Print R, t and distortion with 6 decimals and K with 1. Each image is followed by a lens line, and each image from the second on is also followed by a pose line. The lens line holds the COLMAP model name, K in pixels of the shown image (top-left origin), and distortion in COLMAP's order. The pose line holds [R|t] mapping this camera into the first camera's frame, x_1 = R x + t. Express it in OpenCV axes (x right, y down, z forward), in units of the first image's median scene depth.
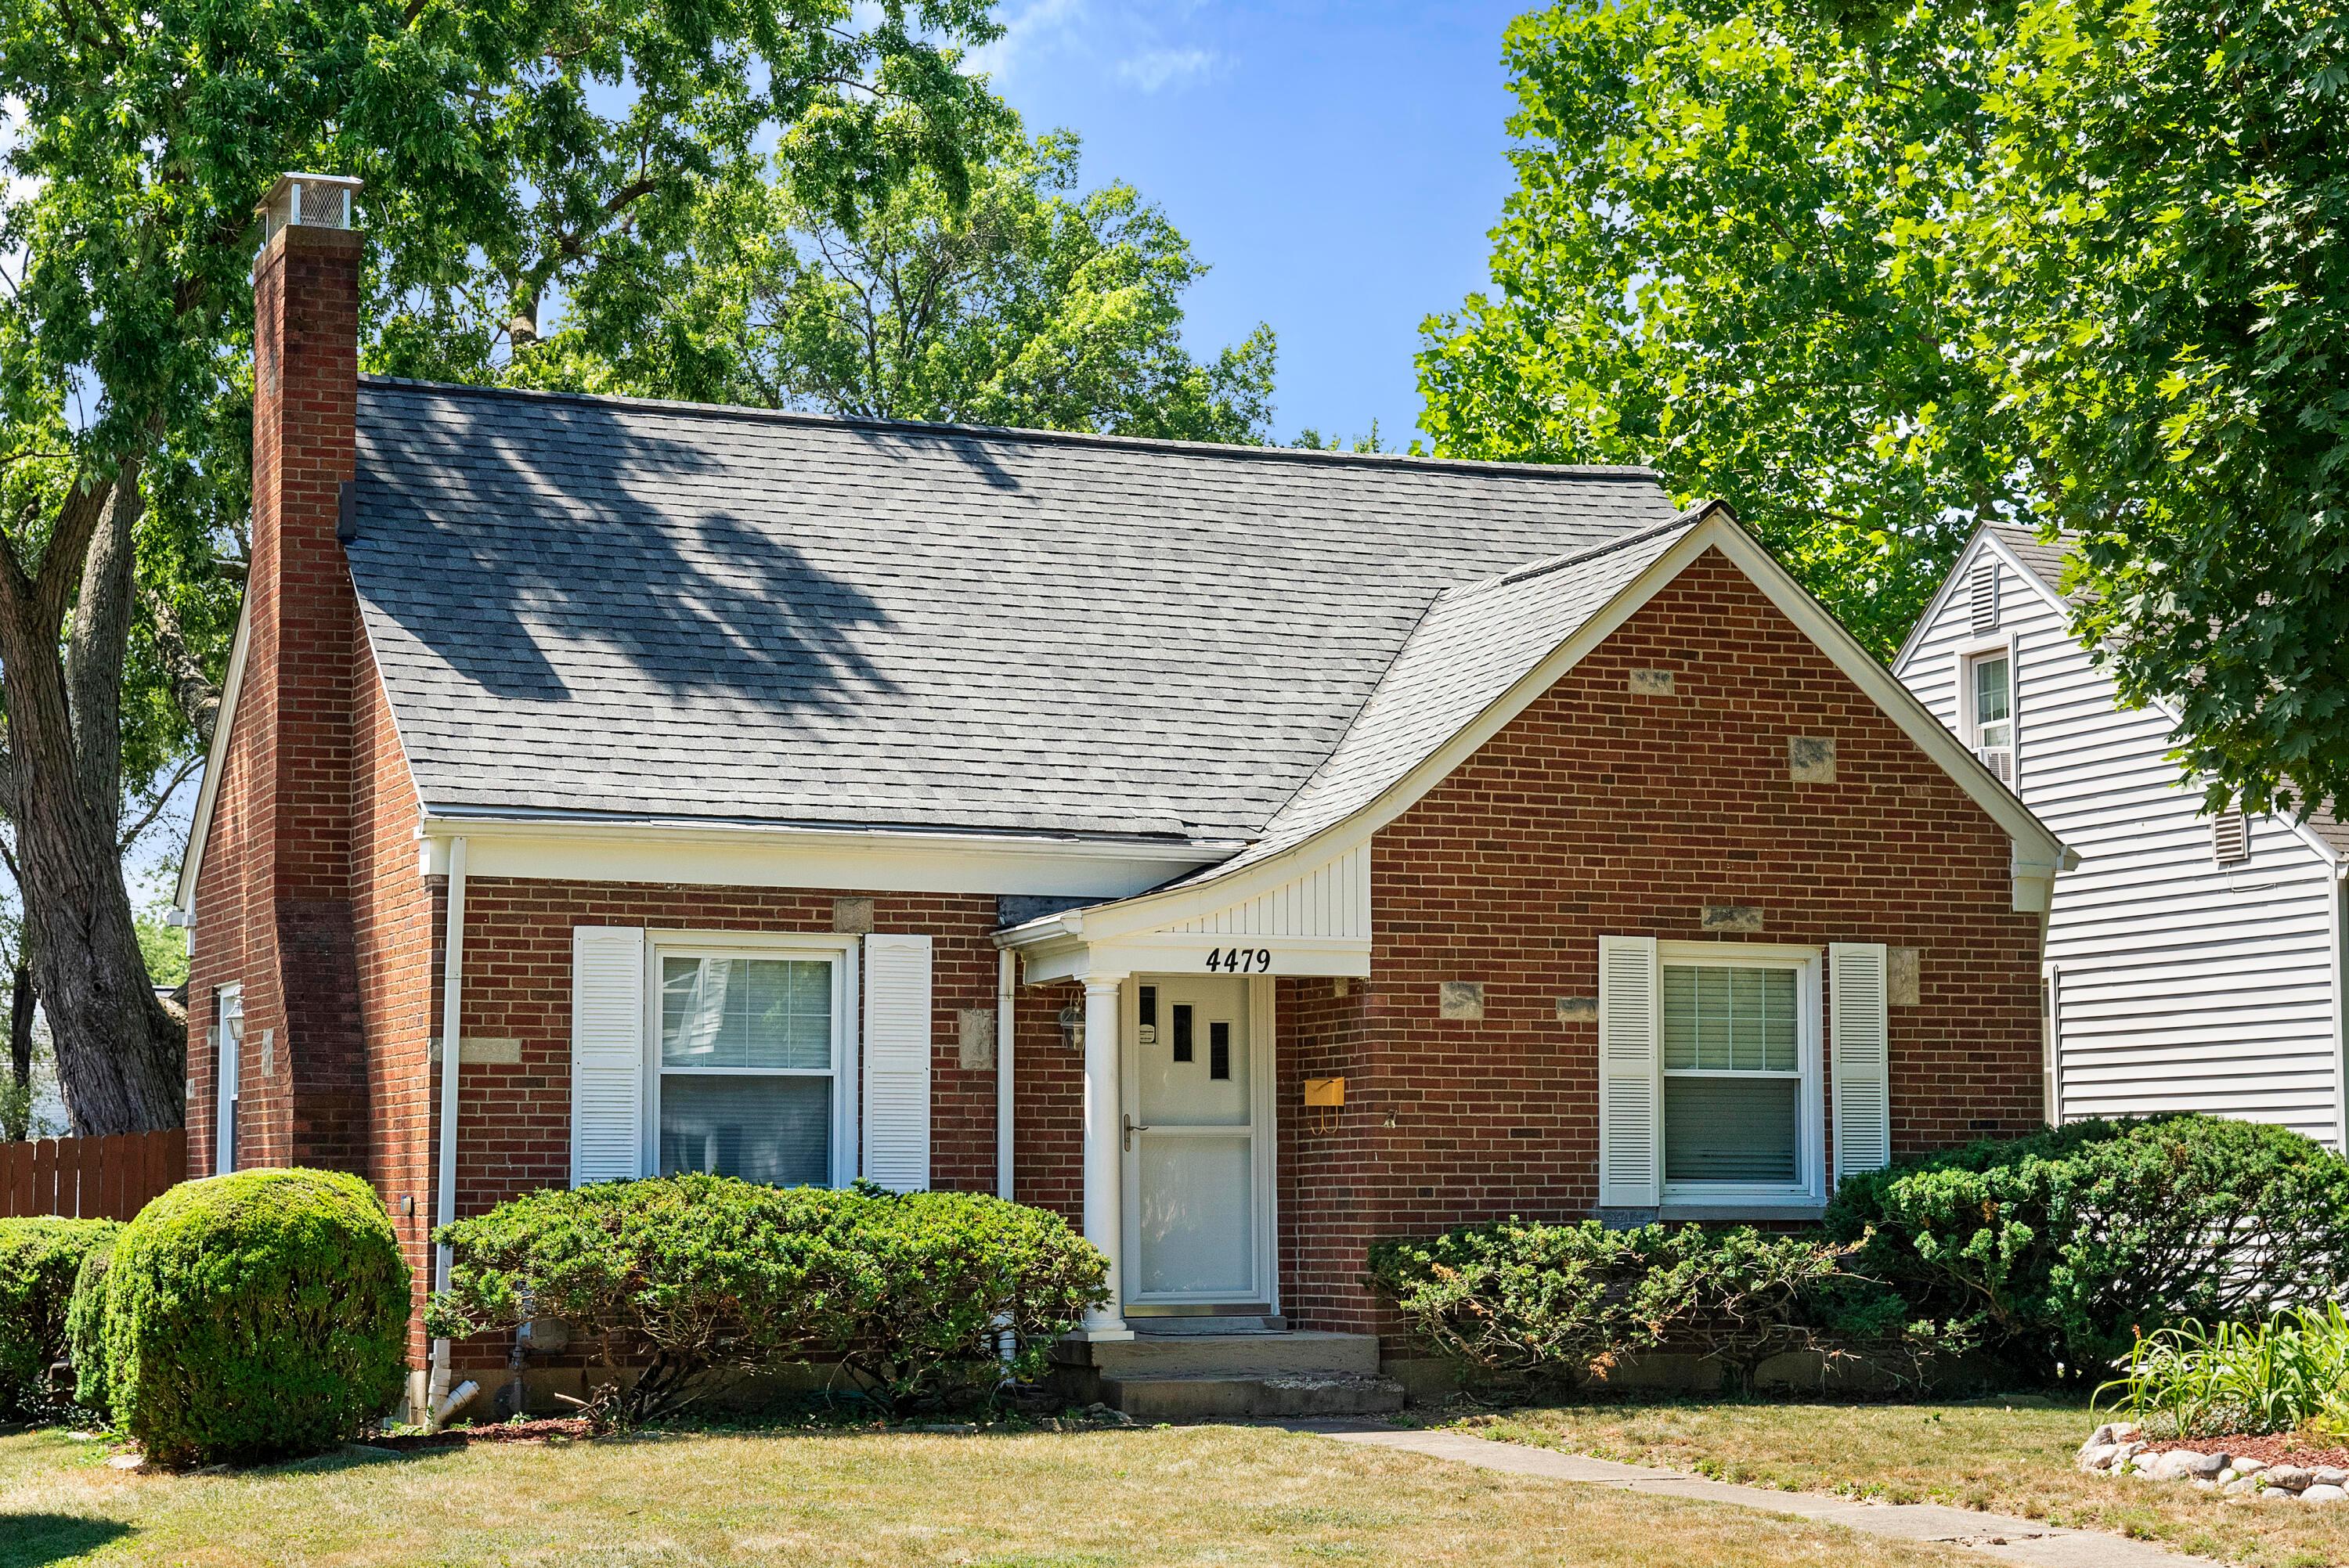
lens RADIAL K [[4027.1, 0, 1174.8], [0, 4027.1, 784.9], [0, 0, 1]] dist [0.112945, 0.000000]
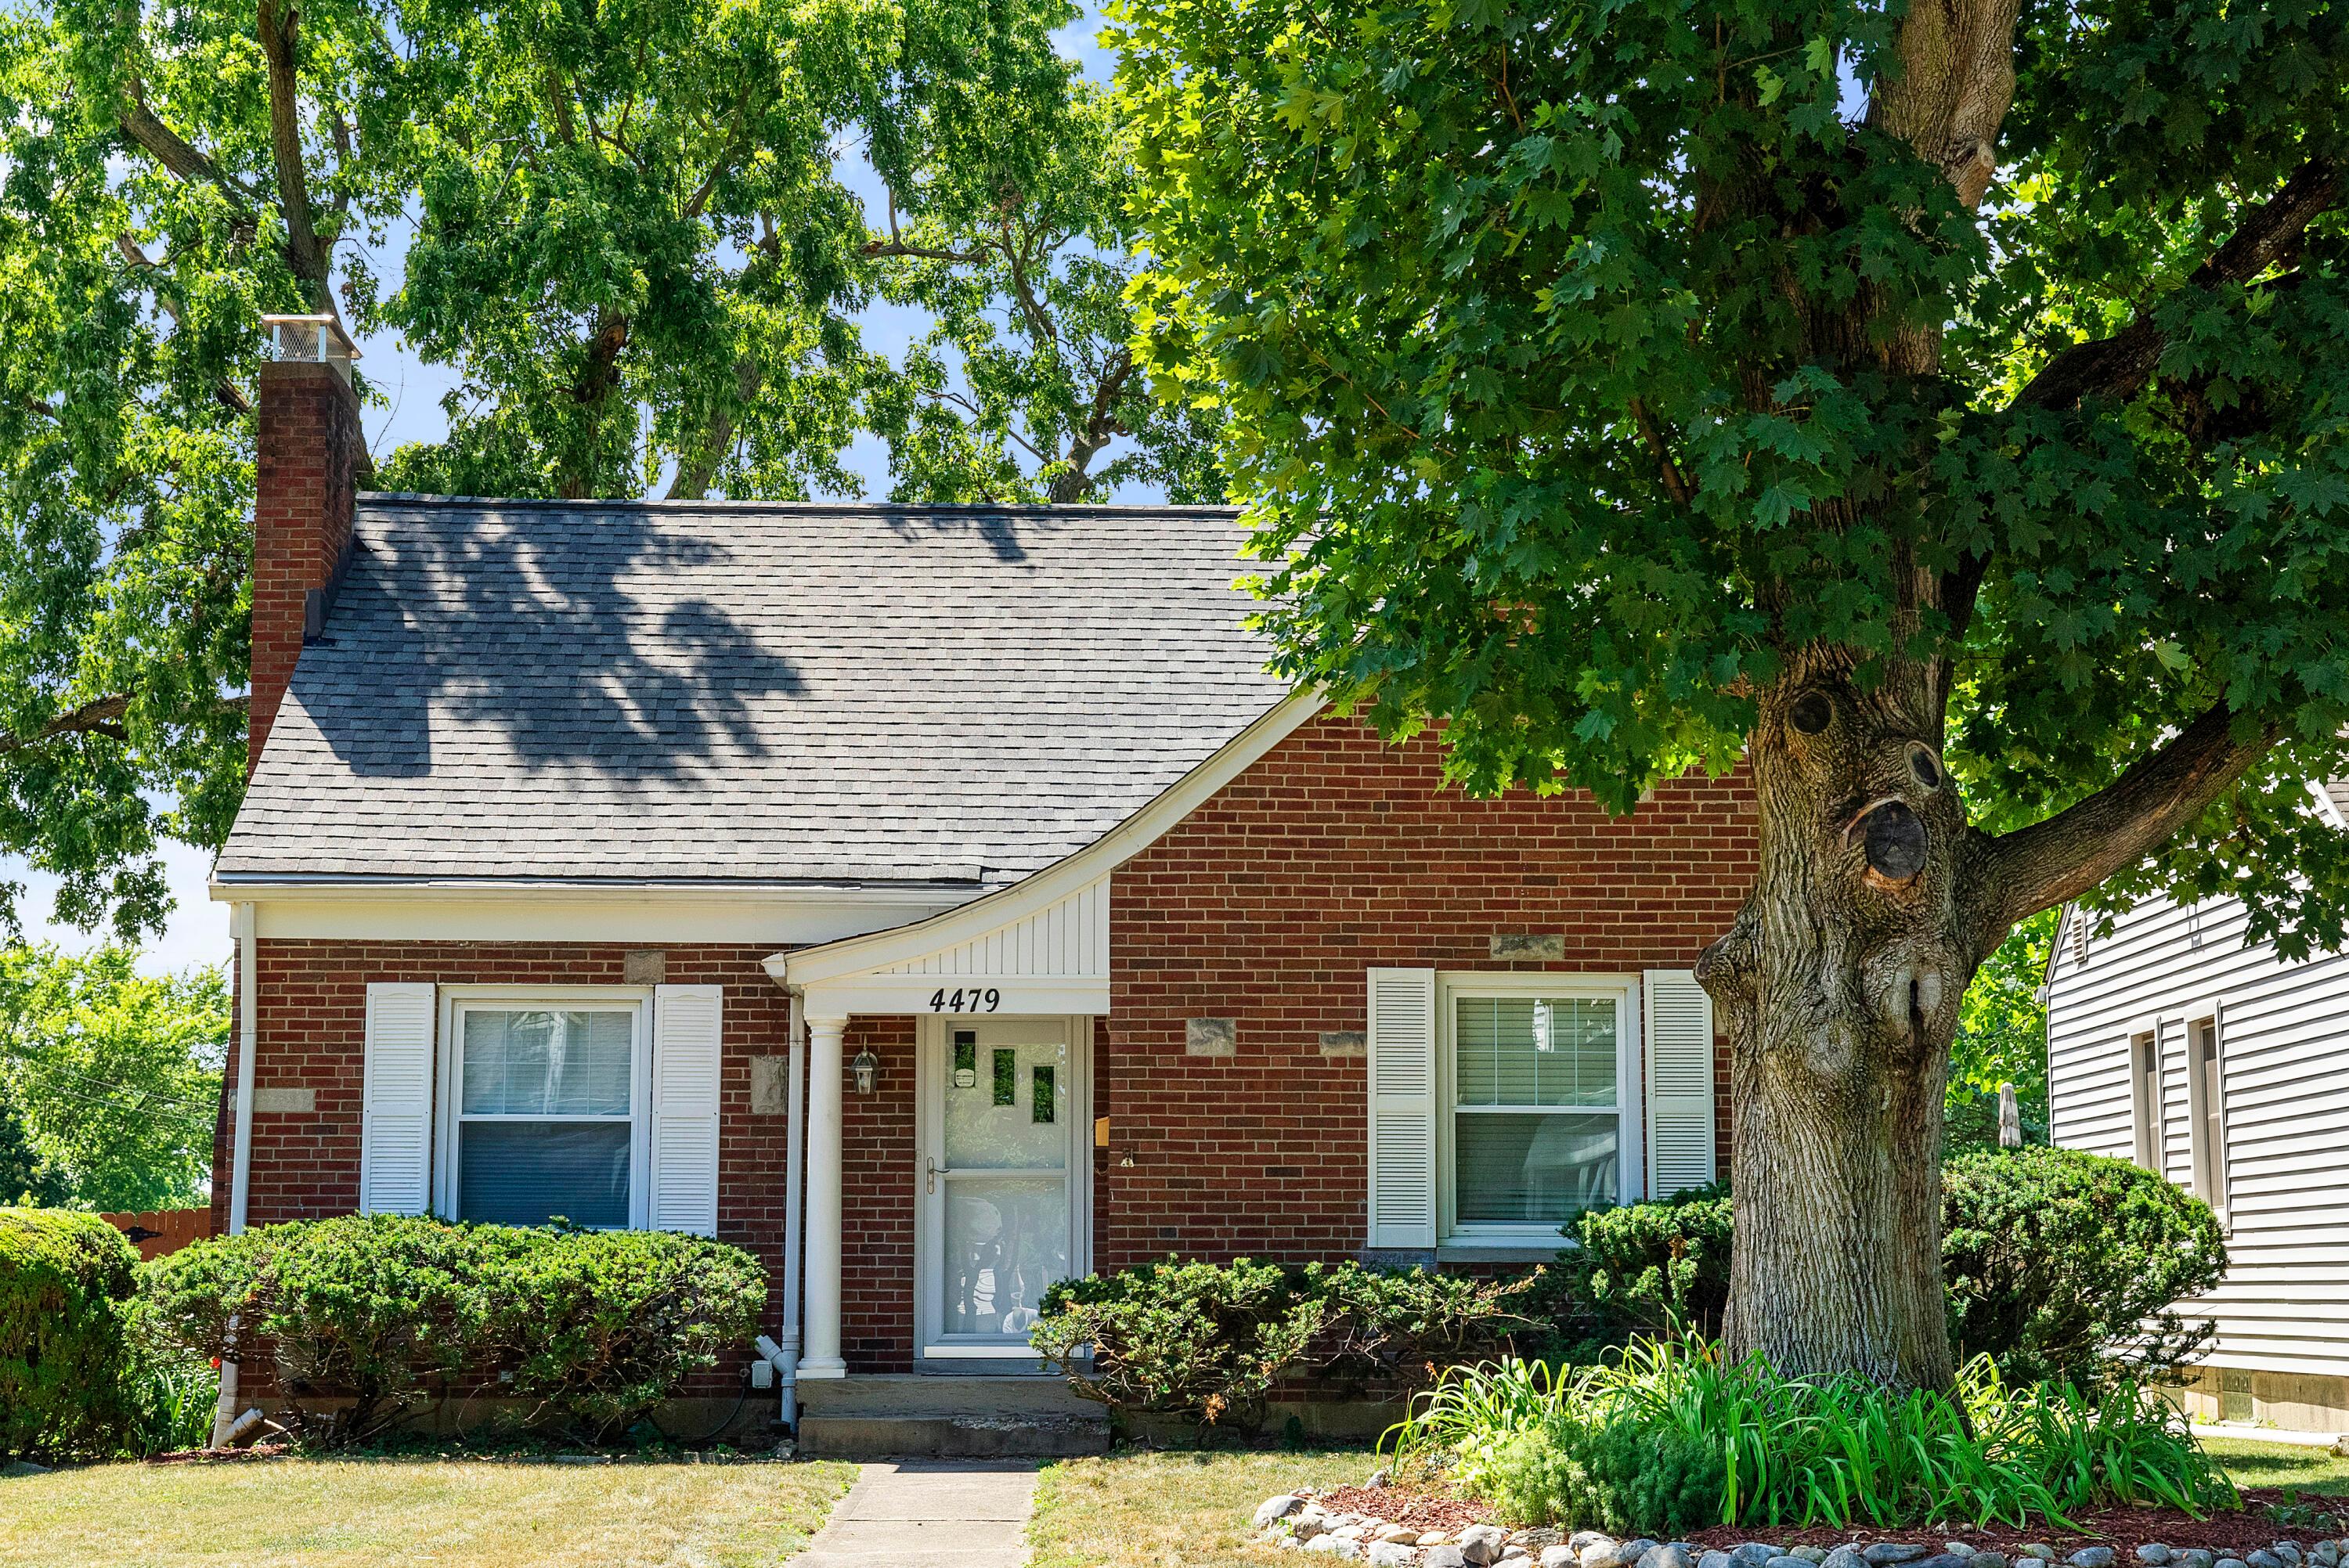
lens RADIAL K [[3602.0, 0, 1174.4], [0, 3602.0, 784.5], [0, 0, 1]] dist [0.057798, 0.000000]
pose [[0.932018, -0.046754, -0.359385, 0.380974], [0.033247, 0.998492, -0.043678, 0.030106], [0.360885, 0.028761, 0.932167, 0.176224]]
